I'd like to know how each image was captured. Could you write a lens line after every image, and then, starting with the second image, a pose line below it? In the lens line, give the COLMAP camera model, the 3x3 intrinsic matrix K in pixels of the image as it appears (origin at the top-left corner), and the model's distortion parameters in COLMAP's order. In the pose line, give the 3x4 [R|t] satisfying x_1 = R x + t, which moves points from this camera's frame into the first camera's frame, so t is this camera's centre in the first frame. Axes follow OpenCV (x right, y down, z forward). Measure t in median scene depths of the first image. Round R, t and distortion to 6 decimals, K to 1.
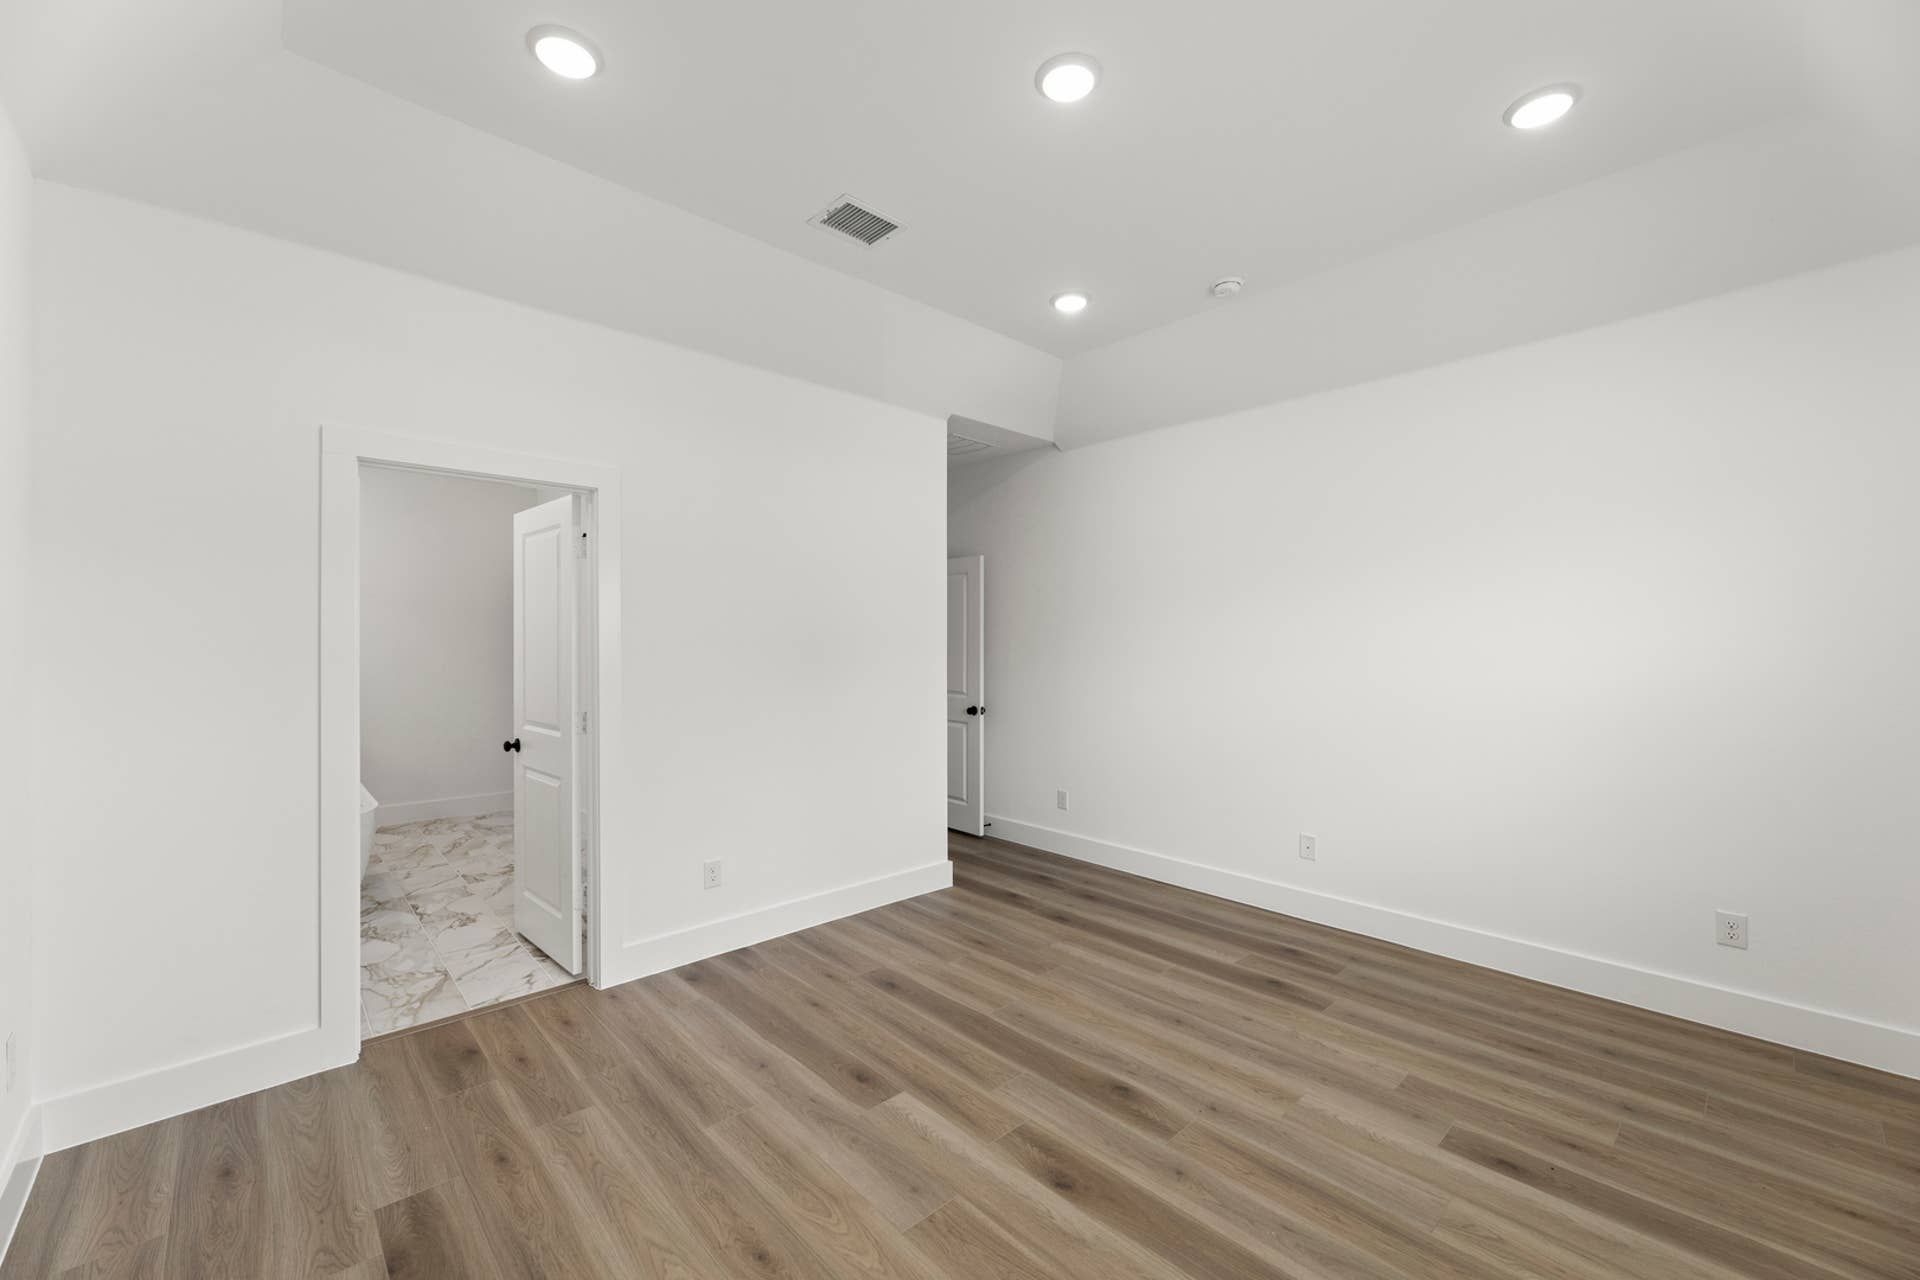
lens RADIAL K [[766.1, 0, 972.6], [0, 766.1, 640.2], [0, 0, 1]] dist [0.007683, -0.000027]
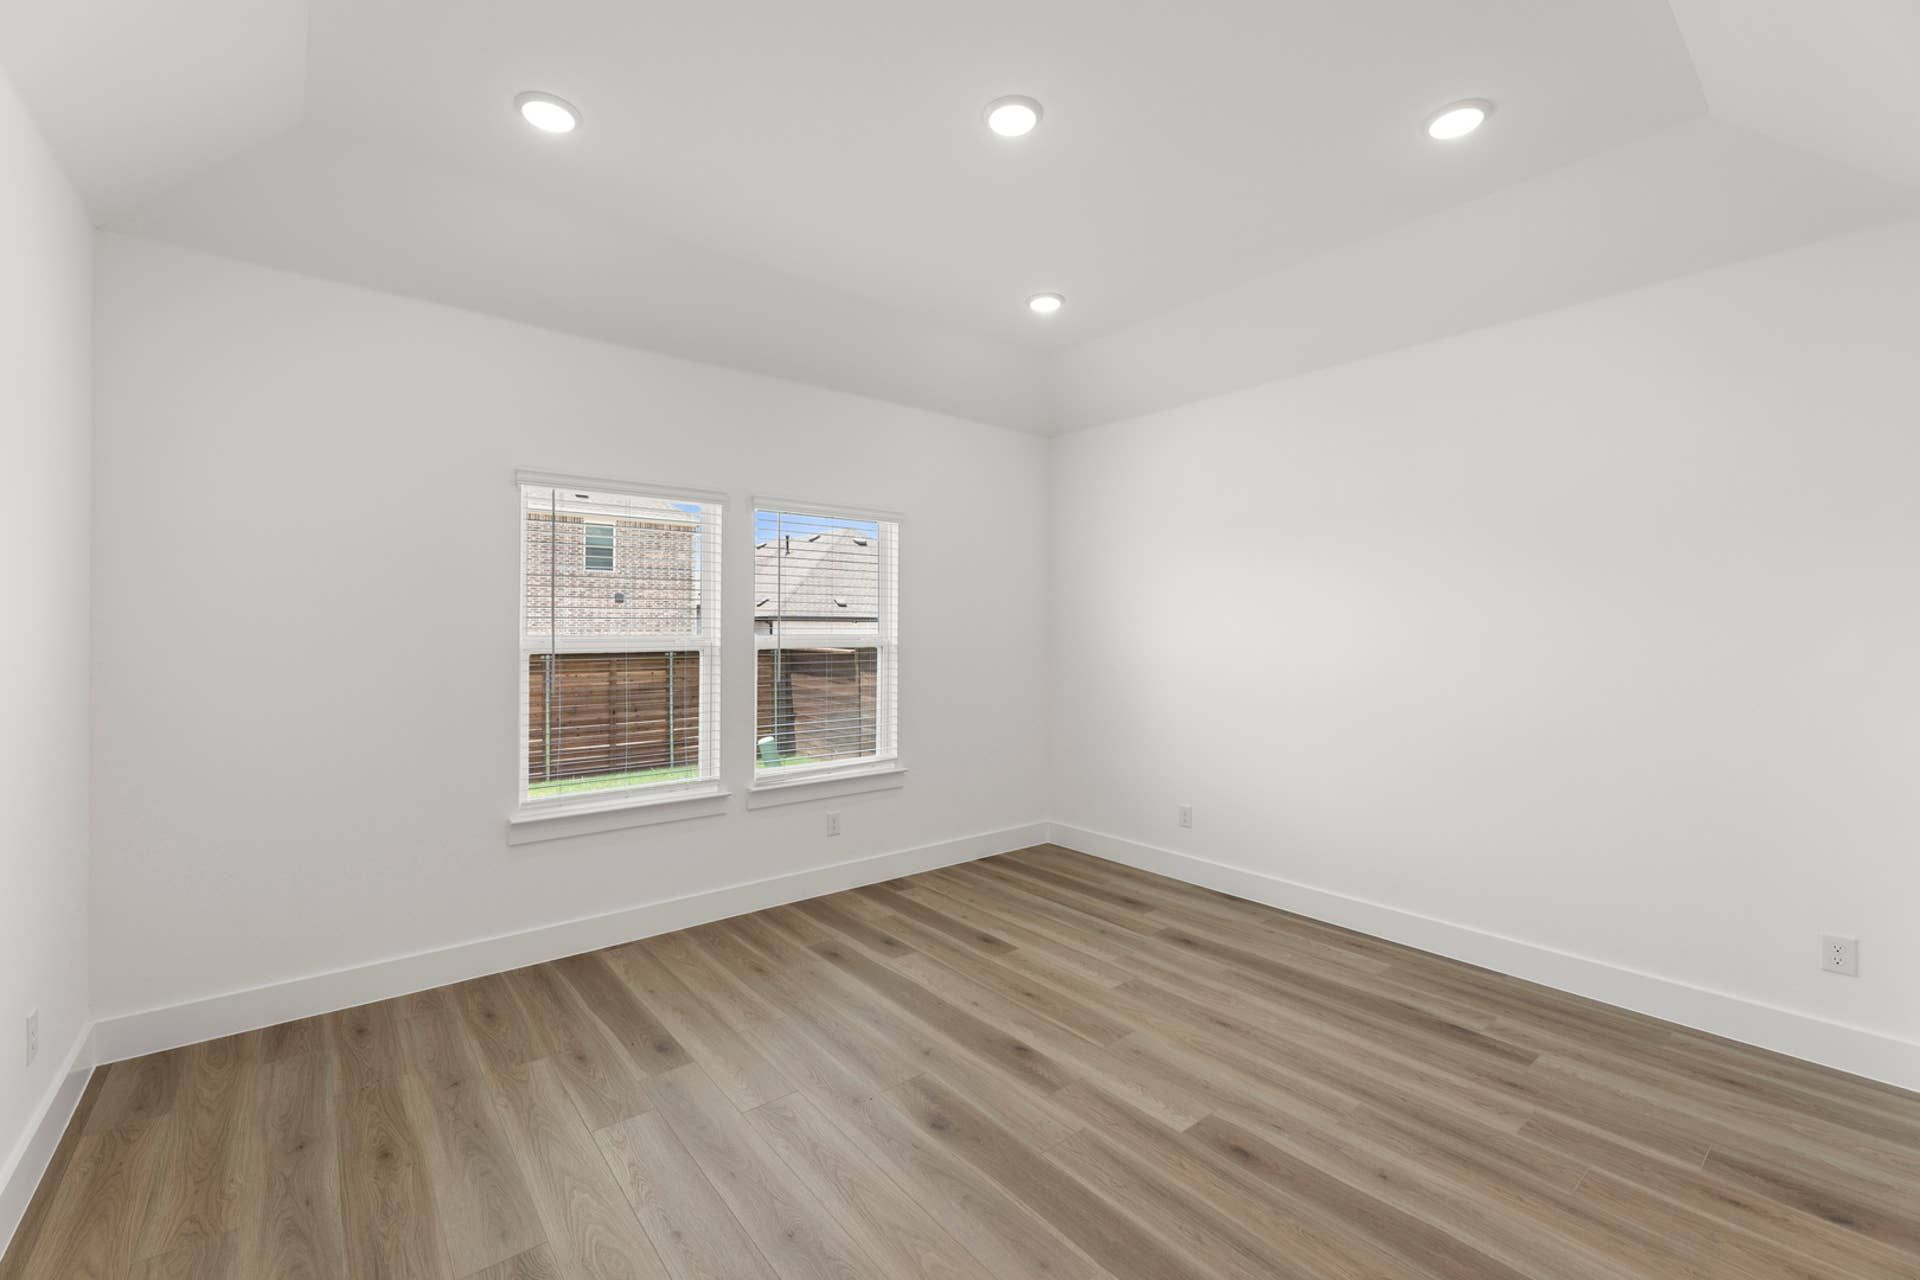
lens RADIAL K [[766.1, 0, 972.6], [0, 766.1, 640.2], [0, 0, 1]] dist [0.007683, -0.000027]
pose [[-0.997446, -0.004392, 0.071283, 0.092615], [-0.003670, 0.999941, 0.010264, 0.006282], [-0.071324, 0.009976, -0.997403, 1.897716]]
